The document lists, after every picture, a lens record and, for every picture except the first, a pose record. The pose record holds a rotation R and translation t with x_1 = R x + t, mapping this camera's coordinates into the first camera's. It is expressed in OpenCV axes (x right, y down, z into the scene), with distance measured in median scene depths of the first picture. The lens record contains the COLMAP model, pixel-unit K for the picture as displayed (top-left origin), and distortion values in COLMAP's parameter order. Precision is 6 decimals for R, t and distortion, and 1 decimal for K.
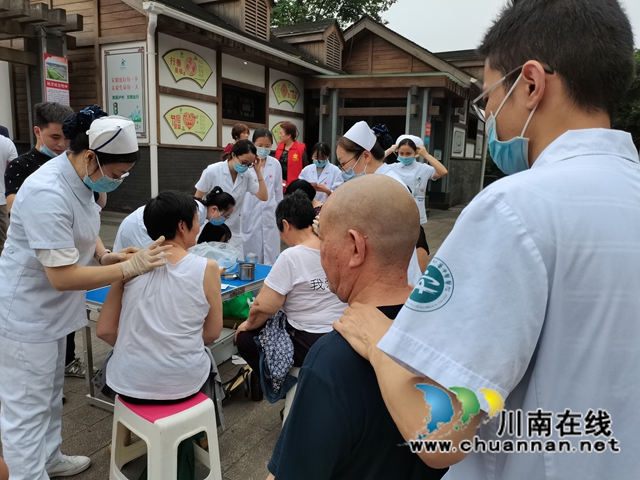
lens RADIAL K [[484.6, 0, 321.3], [0, 484.6, 237.7], [0, 0, 1]] dist [0.065934, -0.072519]
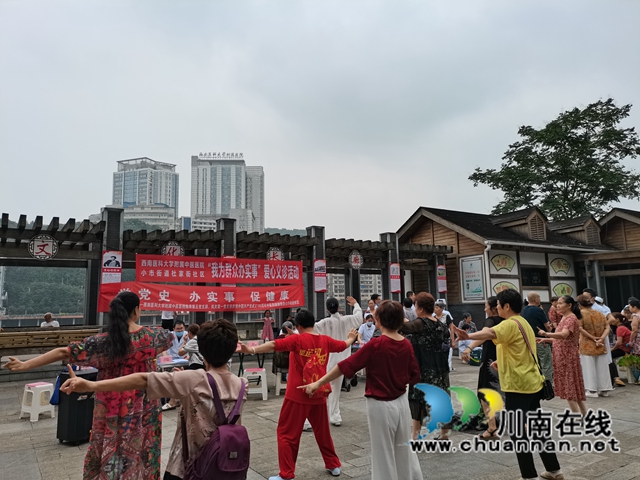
lens RADIAL K [[484.6, 0, 321.2], [0, 484.6, 241.8], [0, 0, 1]] dist [0.065934, -0.072519]
pose [[0.856544, -0.120403, -0.501832, 0.092600], [-0.034841, 0.956694, -0.289003, 0.156899], [0.514896, 0.265028, 0.815256, -0.954150]]
